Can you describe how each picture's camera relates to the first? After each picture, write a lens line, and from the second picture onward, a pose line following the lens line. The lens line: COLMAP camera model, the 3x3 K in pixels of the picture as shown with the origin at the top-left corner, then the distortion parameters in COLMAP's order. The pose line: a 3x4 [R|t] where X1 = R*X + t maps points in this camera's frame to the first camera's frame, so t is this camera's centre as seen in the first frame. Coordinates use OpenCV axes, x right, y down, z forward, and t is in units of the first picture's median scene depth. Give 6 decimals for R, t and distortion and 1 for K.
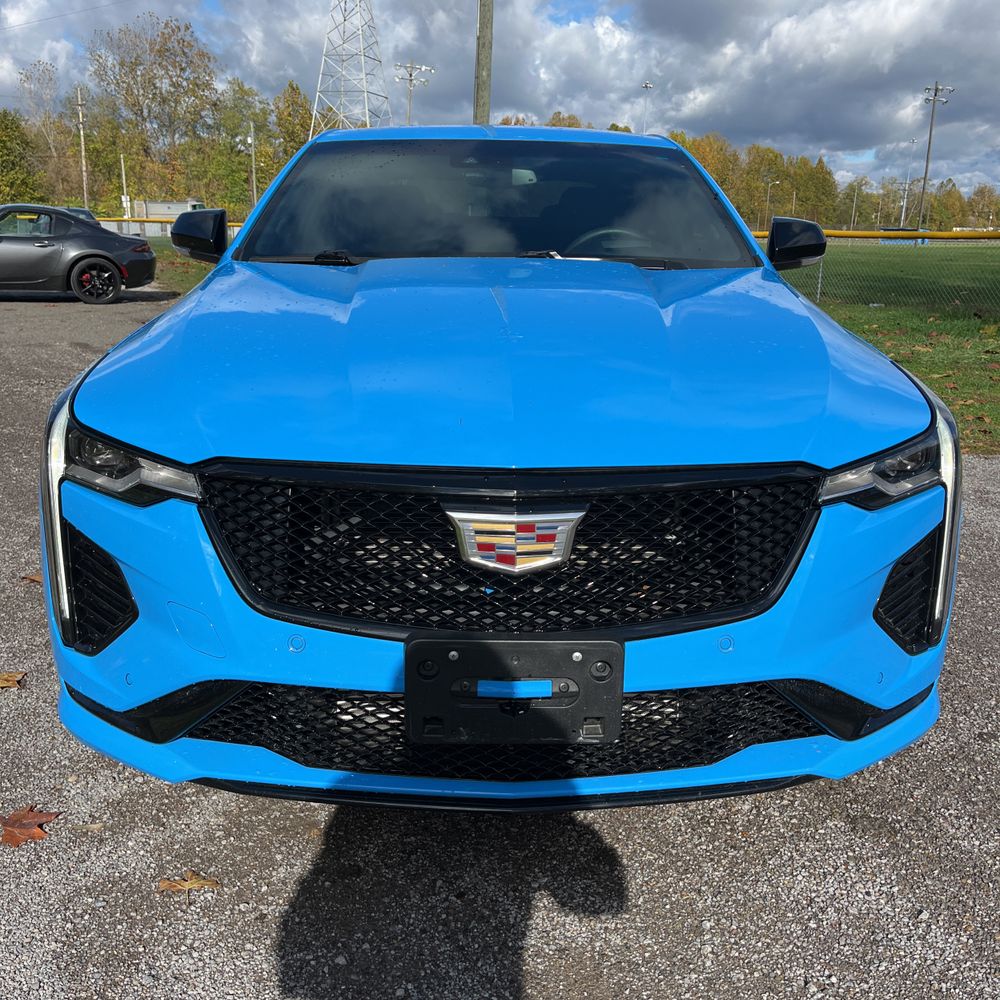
lens RADIAL K [[1001.1, 0, 512.5], [0, 1001.1, 515.0], [0, 0, 1]] dist [0.010187, 0.023997]
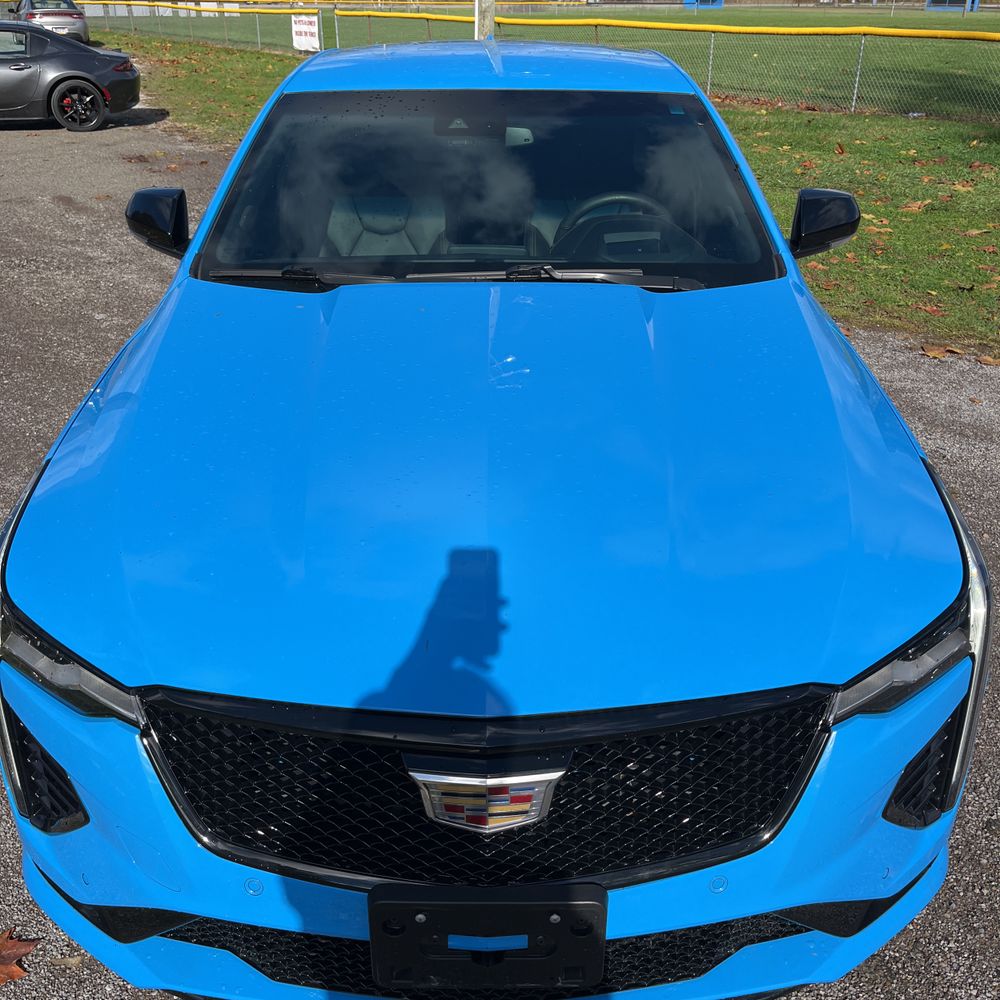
lens RADIAL K [[991.2, 0, 500.0], [0, 991.2, 500.0], [0, 0, 1]] dist [0.082120, -0.120198]
pose [[0.999655, -0.000383, -0.026262, 0.029483], [0.005334, 0.982019, 0.188706, -0.314465], [0.025717, -0.188781, 0.981682, 0.125483]]
